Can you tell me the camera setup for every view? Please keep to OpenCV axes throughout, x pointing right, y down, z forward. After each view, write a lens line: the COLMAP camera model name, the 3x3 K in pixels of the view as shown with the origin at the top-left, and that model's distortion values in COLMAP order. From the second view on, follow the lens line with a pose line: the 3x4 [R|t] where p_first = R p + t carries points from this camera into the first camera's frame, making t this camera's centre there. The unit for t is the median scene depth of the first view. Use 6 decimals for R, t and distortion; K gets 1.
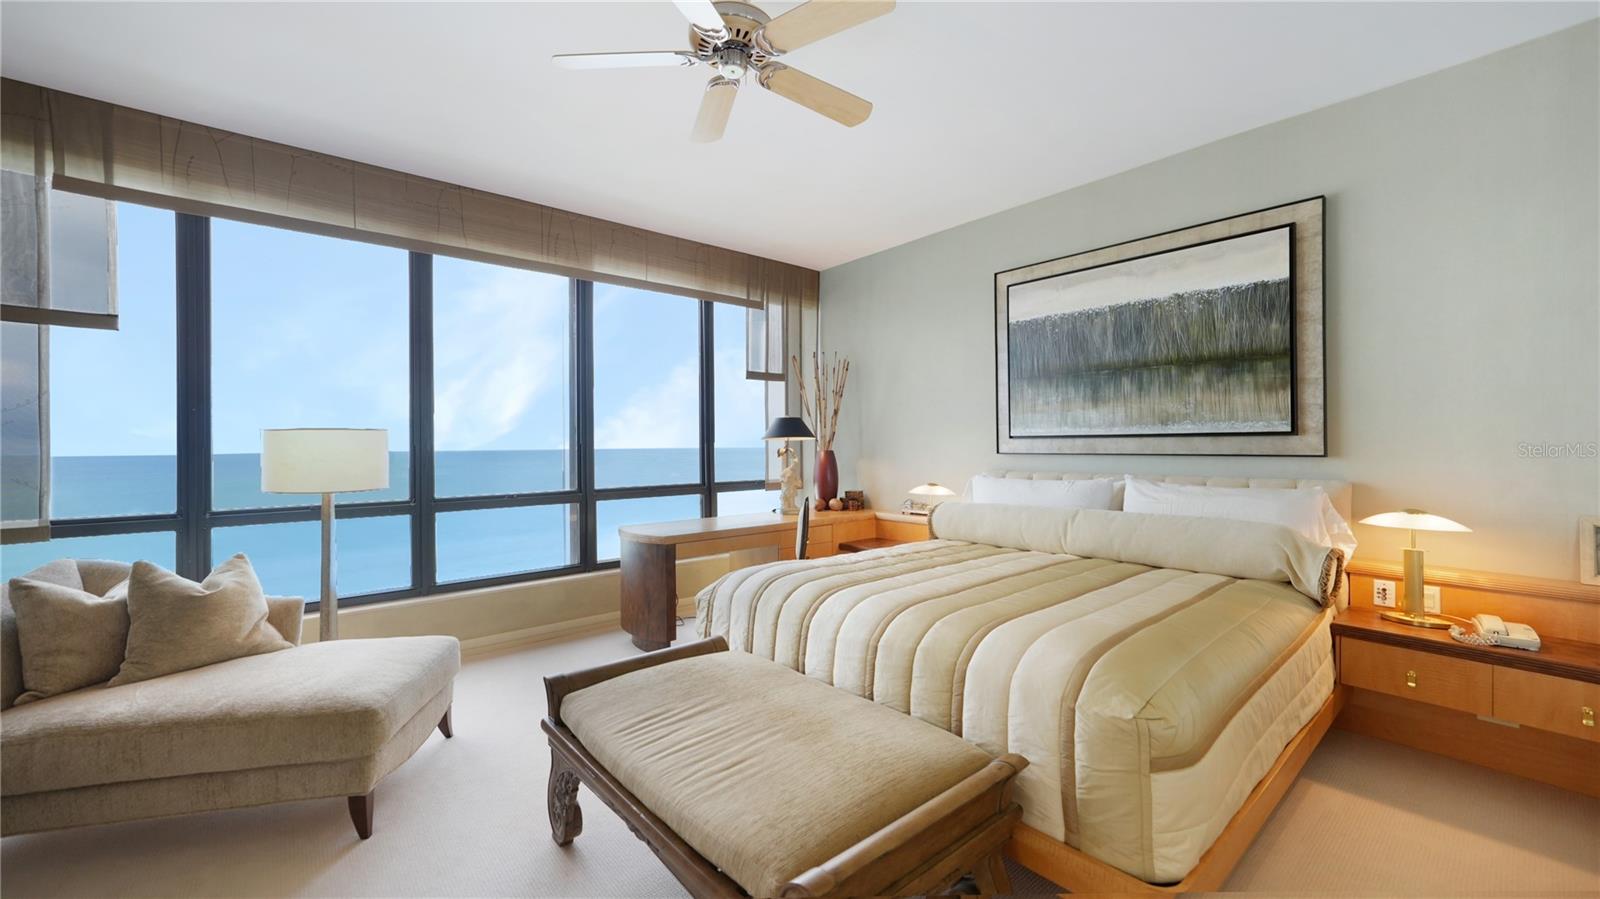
lens RADIAL K [[629.6, 0, 858.6], [0, 629.6, 446.7], [0, 0, 1]] dist [-0.014004, -0.000018]
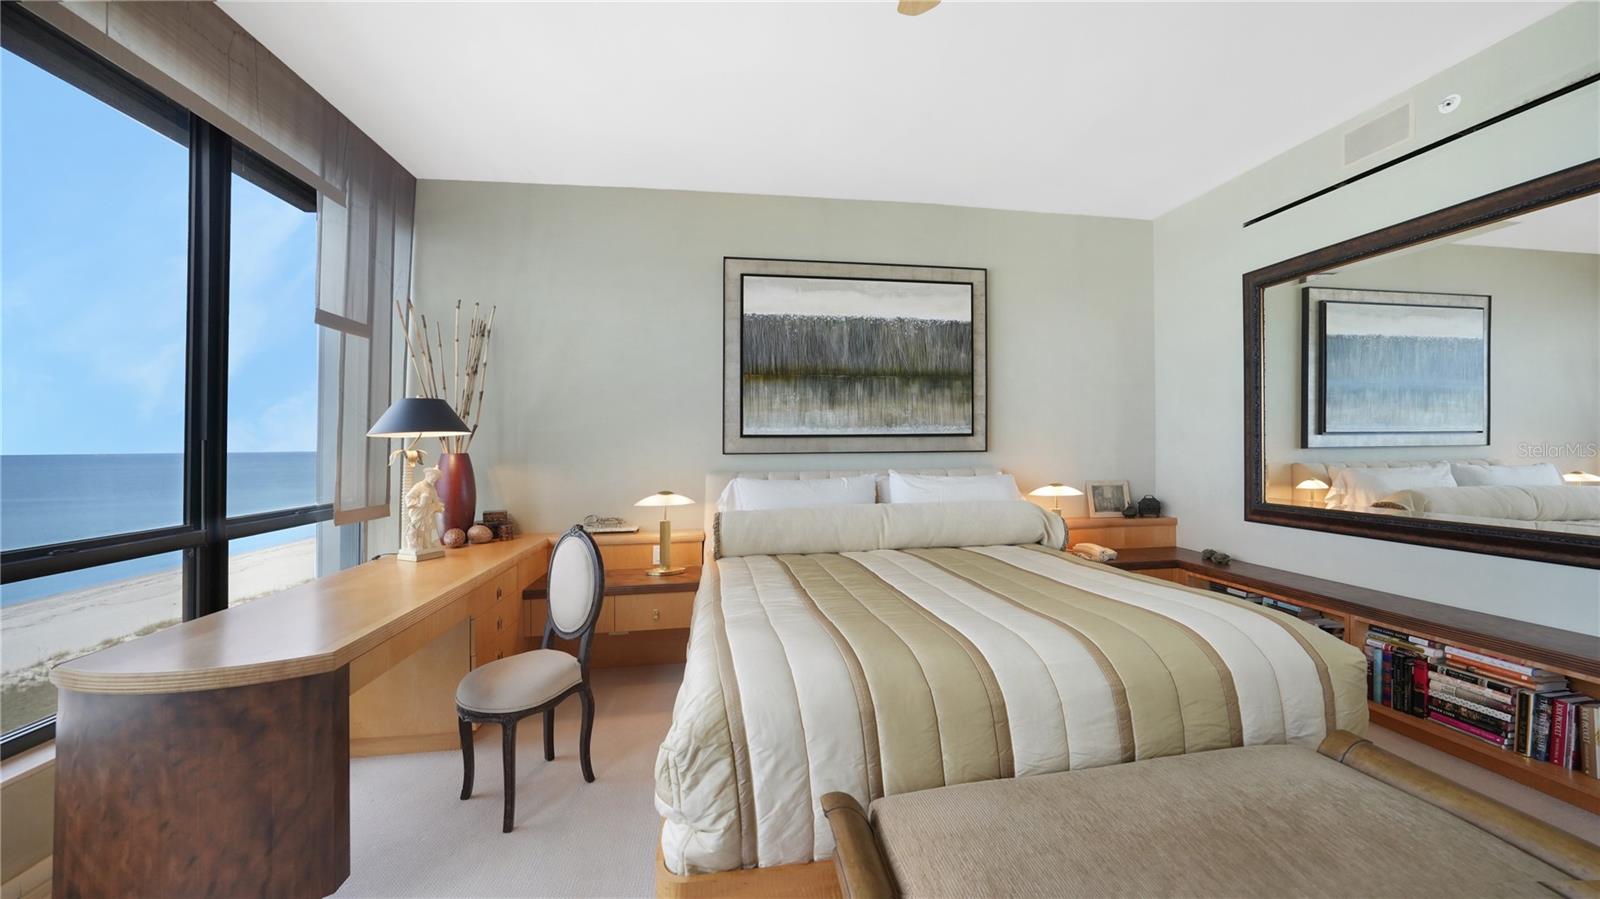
lens RADIAL K [[549.9, 0, 807.9], [0, 549.9, 447.7], [0, 0, 1]] dist [-0.016282, 0.000161]
pose [[0.569544, -0.003072, 0.821955, -0.424886], [0.007810, 0.999968, -0.001675, 0.005117], [-0.821924, 0.007374, 0.569550, 0.510017]]
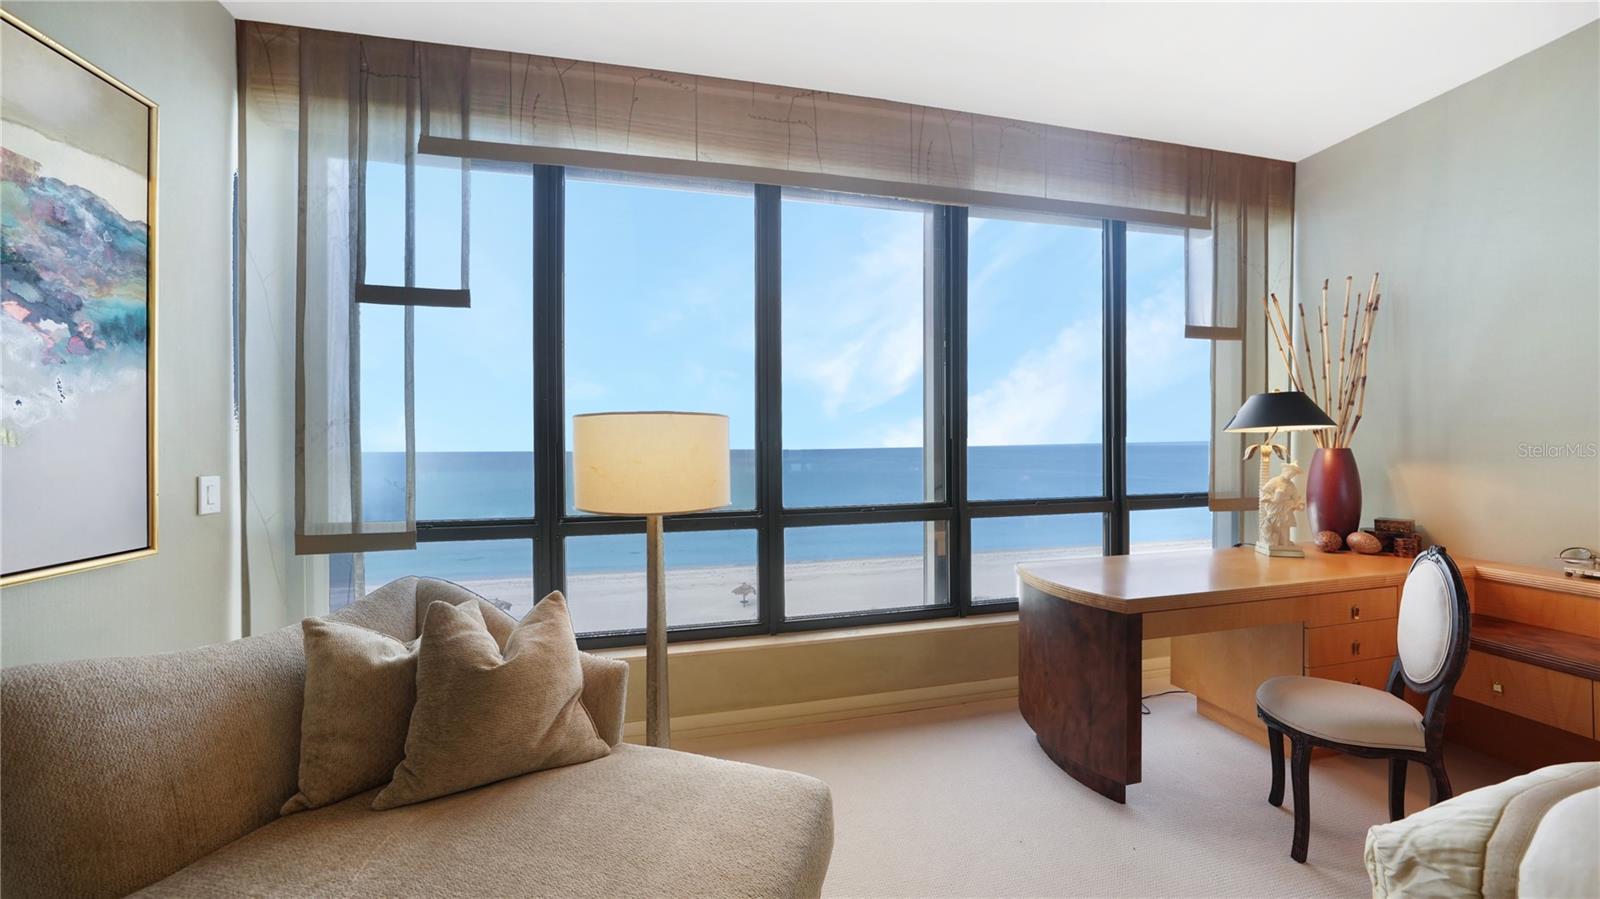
lens RADIAL K [[549.9, 0, 807.9], [0, 549.9, 447.7], [0, 0, 1]] dist [-0.016282, 0.000161]
pose [[0.864412, -0.001214, -0.502782, -0.306015], [0.001670, 0.999999, 0.000455, 0.005405], [0.502781, -0.001233, 0.864413, 0.423555]]
